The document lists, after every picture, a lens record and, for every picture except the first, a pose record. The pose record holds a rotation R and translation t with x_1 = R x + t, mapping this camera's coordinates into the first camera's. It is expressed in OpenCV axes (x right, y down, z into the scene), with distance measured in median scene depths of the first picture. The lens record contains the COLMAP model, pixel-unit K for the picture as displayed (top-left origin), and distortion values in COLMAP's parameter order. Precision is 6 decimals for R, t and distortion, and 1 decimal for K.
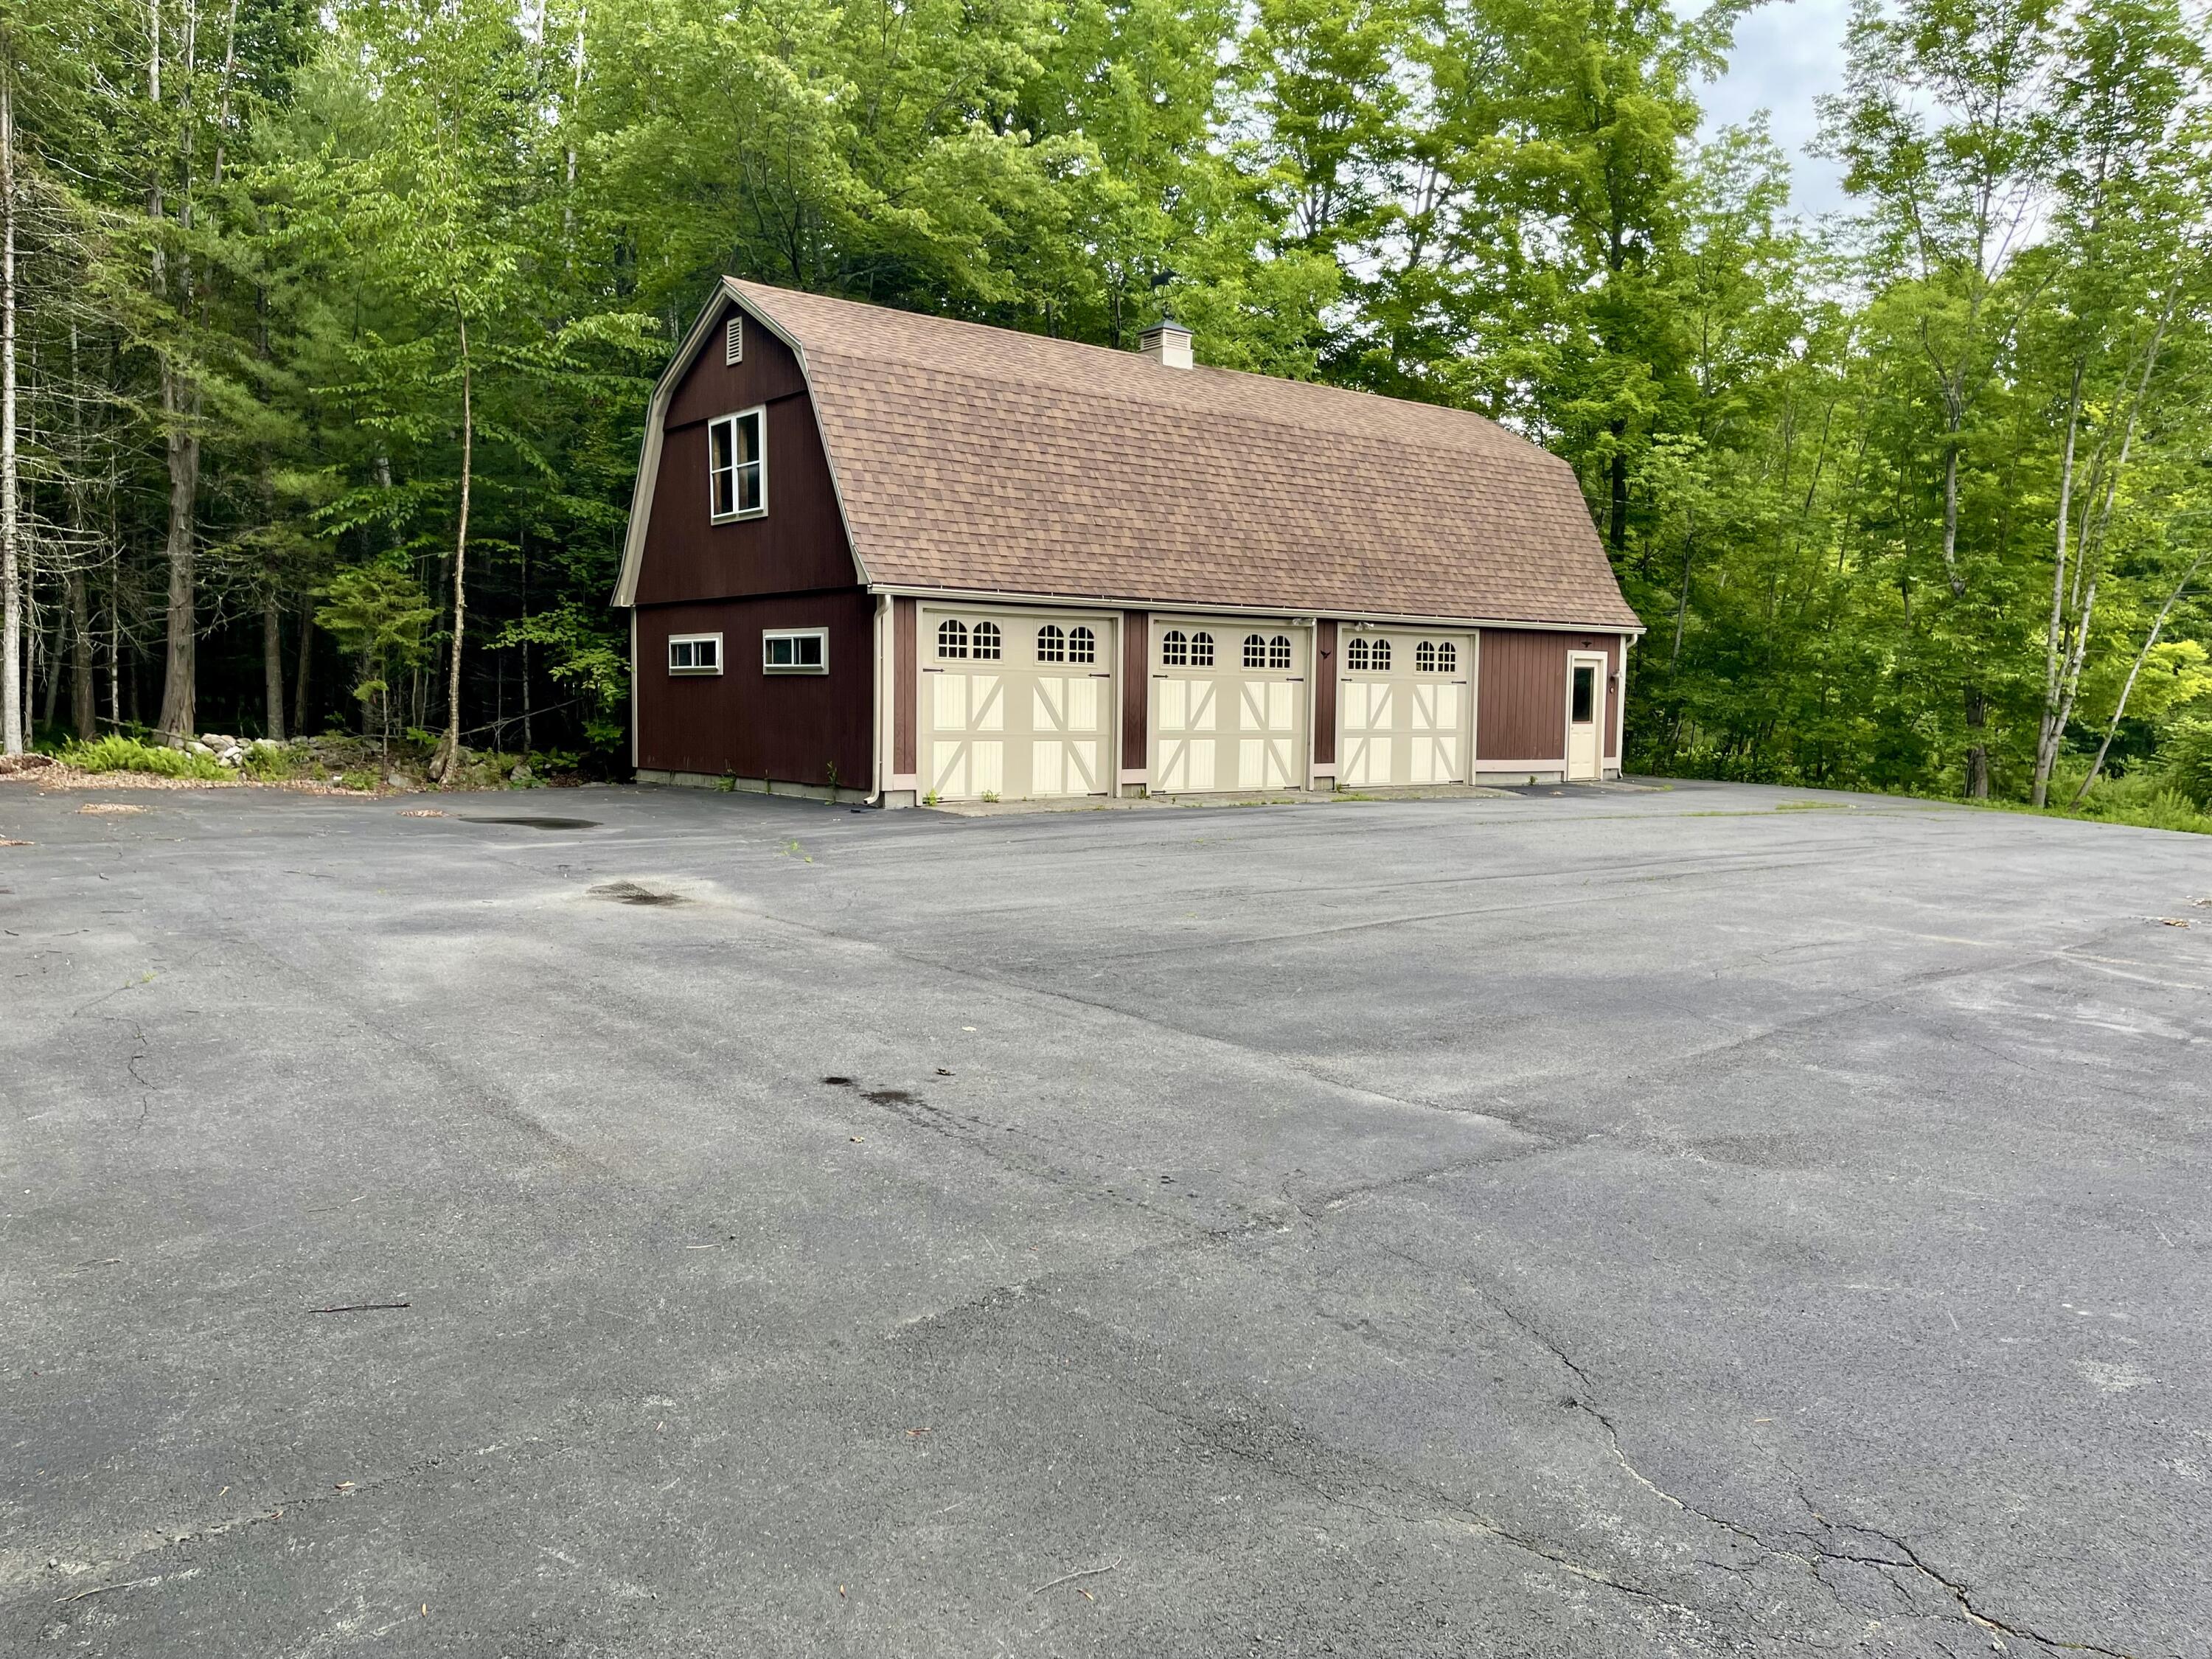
lens RADIAL K [[1661.5, 0, 1098.1], [0, 1661.5, 844.5], [0, 0, 1]] dist [0.086895, -0.066929]
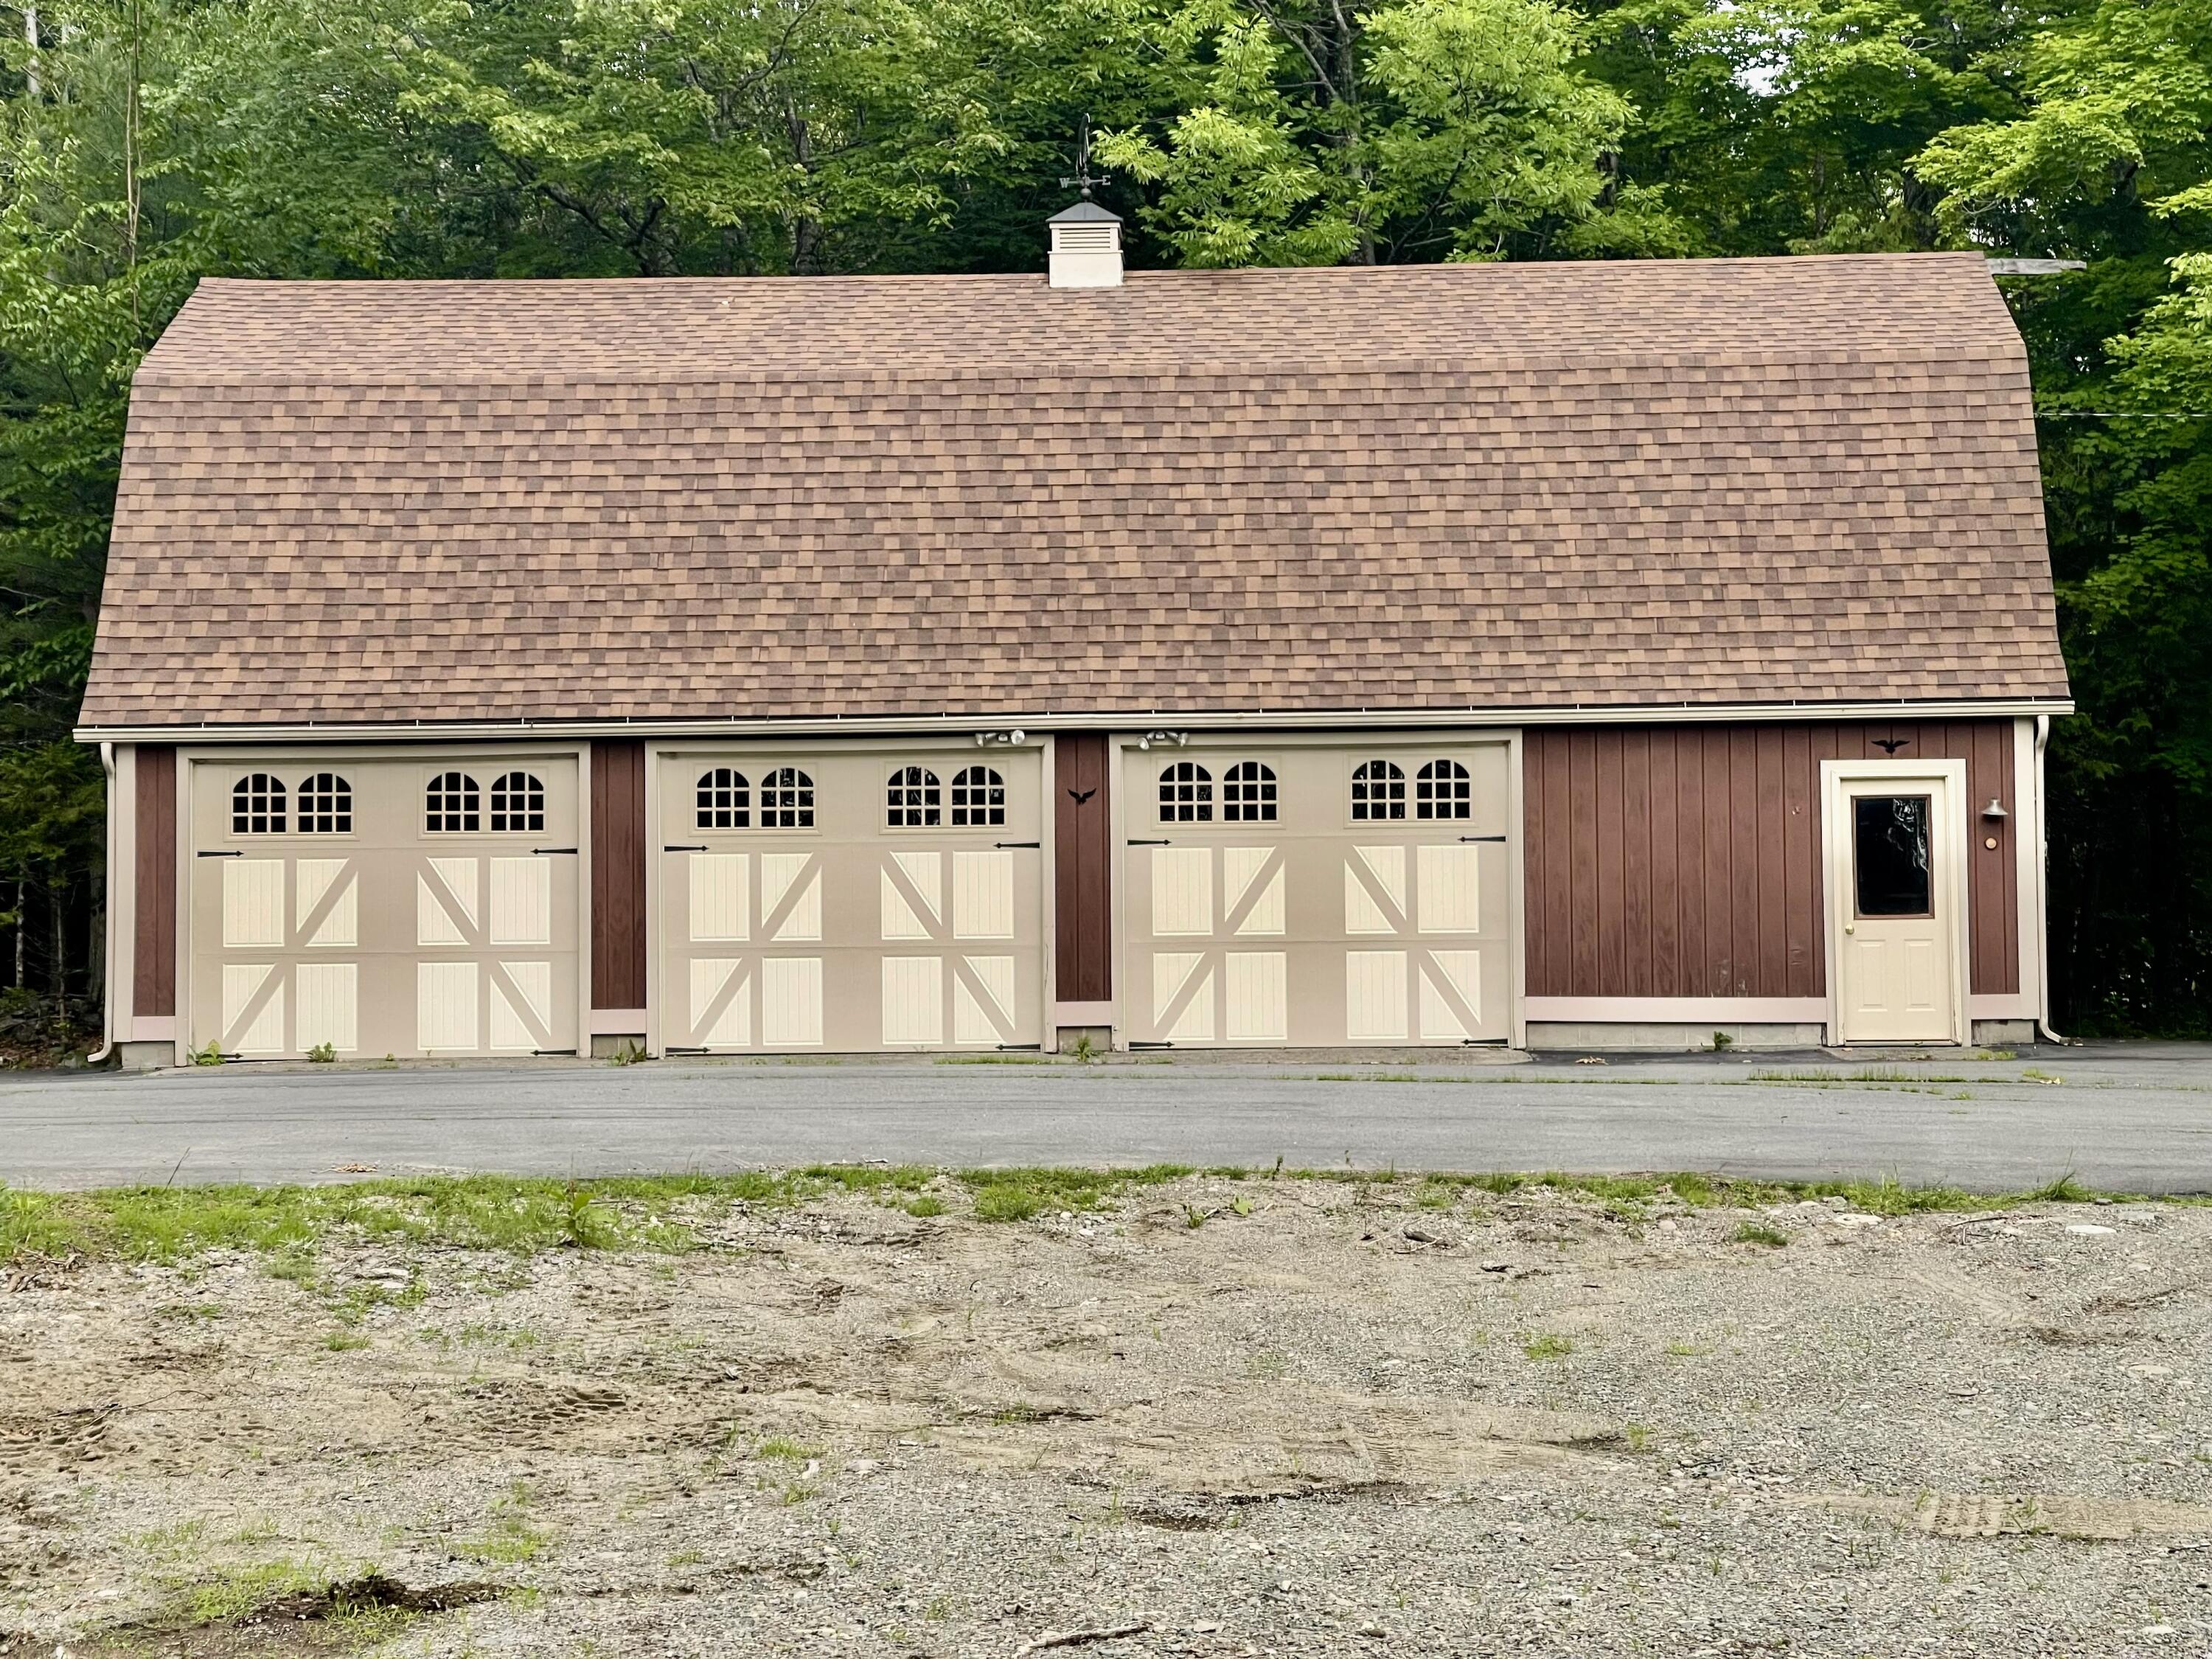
lens RADIAL K [[4060.2, 0, 1095.1], [0, 4060.2, 826.9], [0, 0, 1]] dist [0.019322, 3.039477]
pose [[0.760383, -0.044271, -0.647964, 1.079120], [-0.036989, 0.993103, -0.111258, 0.043655], [0.648421, 0.108566, 0.753501, 0.030062]]
